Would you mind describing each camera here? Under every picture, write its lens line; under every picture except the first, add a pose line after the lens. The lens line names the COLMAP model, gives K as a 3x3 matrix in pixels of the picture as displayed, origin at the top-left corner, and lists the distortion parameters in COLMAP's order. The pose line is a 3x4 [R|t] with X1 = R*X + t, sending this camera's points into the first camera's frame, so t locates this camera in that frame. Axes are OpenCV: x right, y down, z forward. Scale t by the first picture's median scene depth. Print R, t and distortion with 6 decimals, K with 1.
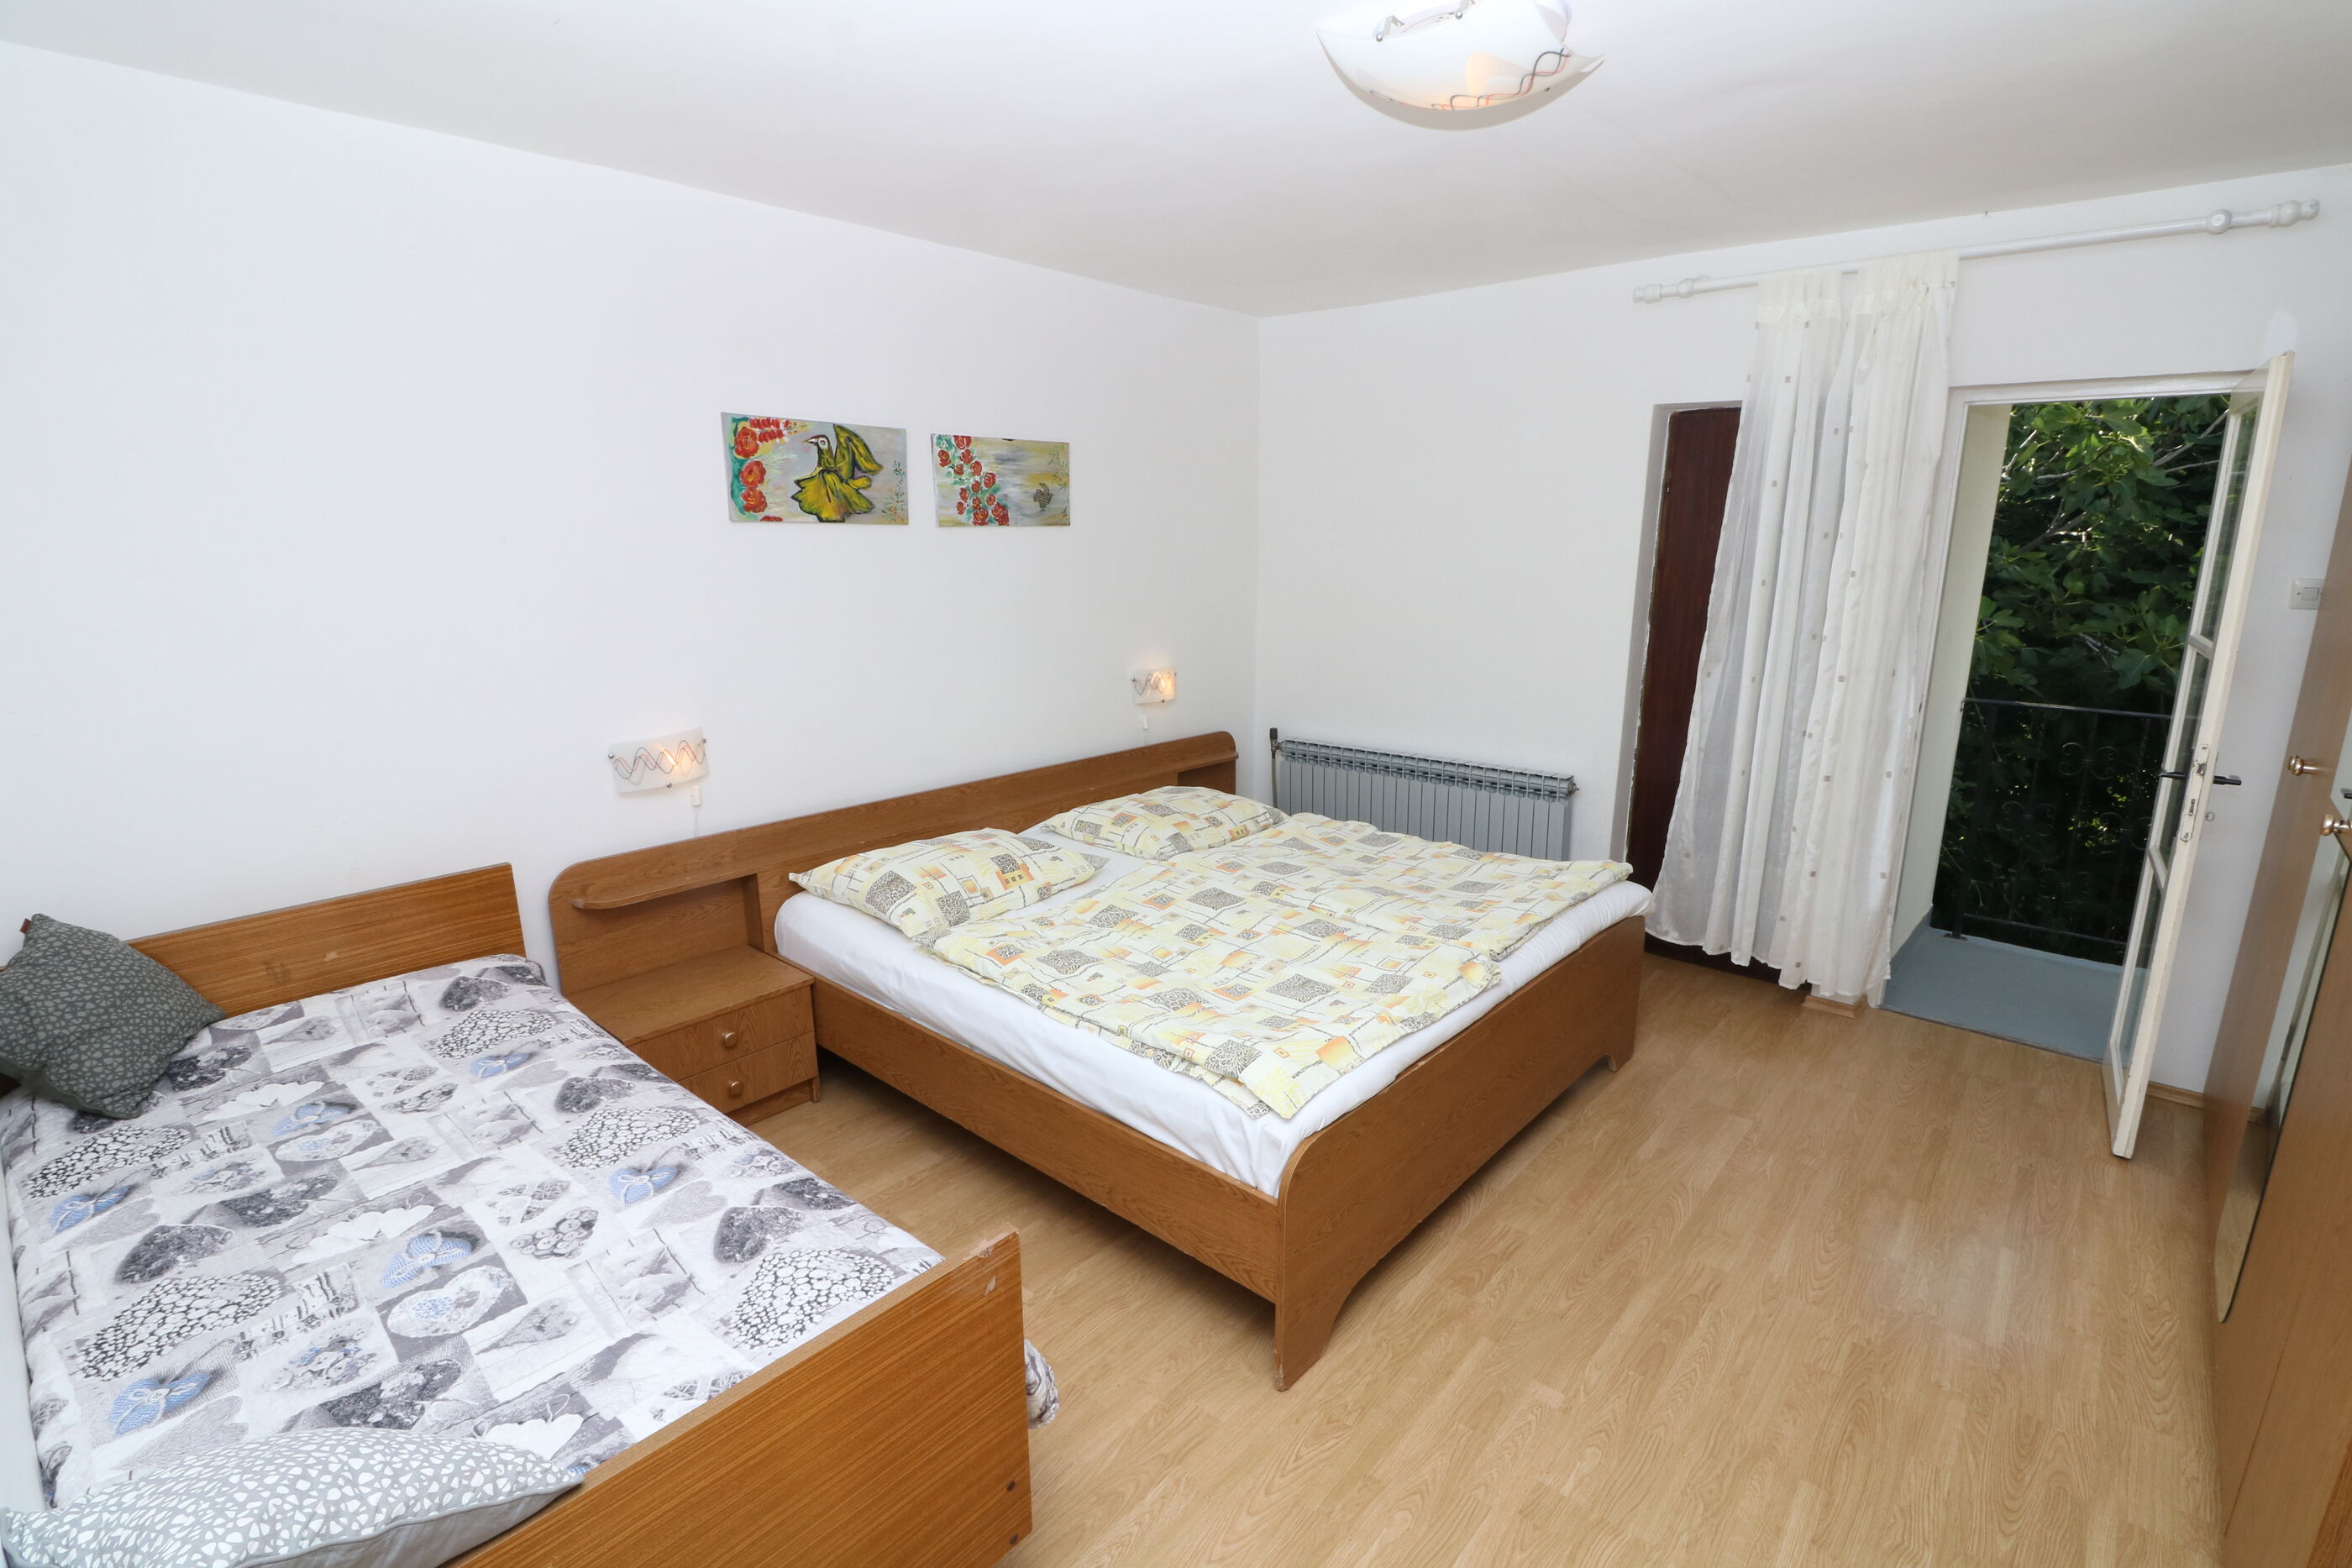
lens RADIAL K [[1085.1, 0, 1188.3], [0, 1085.1, 787.9], [0, 0, 1]] dist [0.001423, -0.014327]
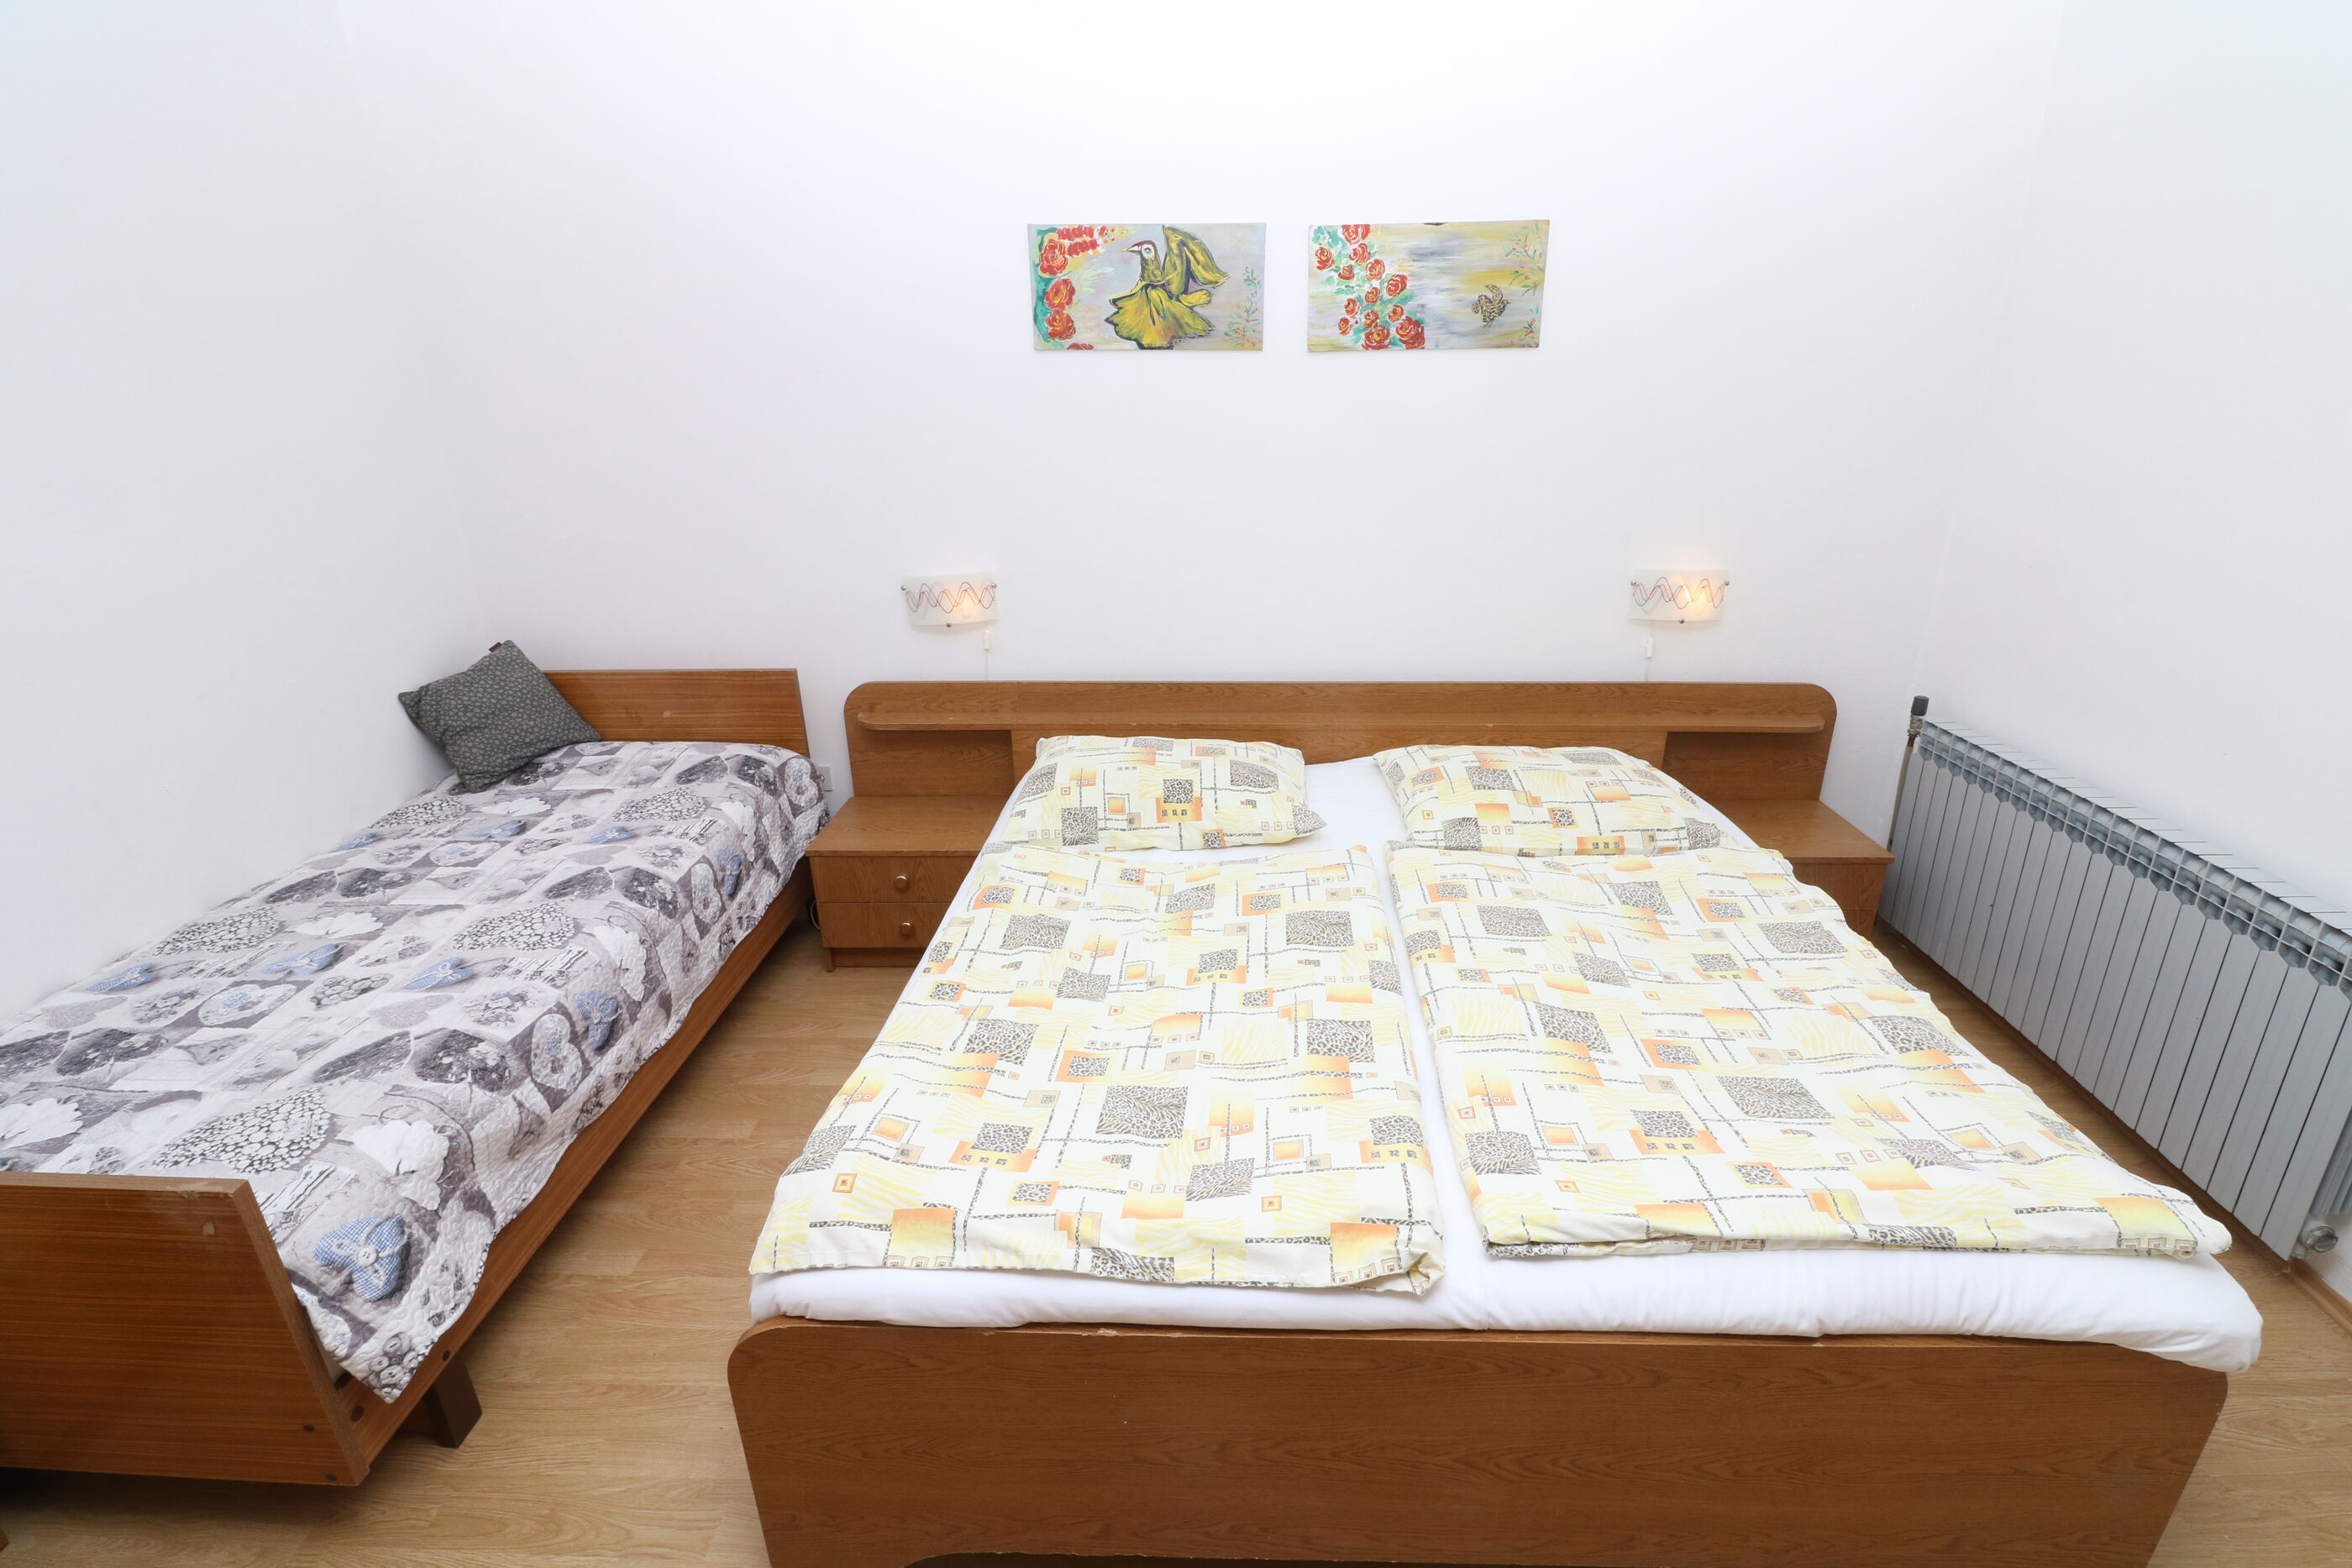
lens RADIAL K [[1084.3, 0, 1191.1], [0, 1084.3, 781.7], [0, 0, 1]] dist [0.000551, -0.013779]
pose [[0.636003, 0.270502, -0.722723, 0.402913], [-0.166871, 0.962600, 0.213435, -0.106457], [0.753428, -0.015144, 0.657356, 0.465697]]
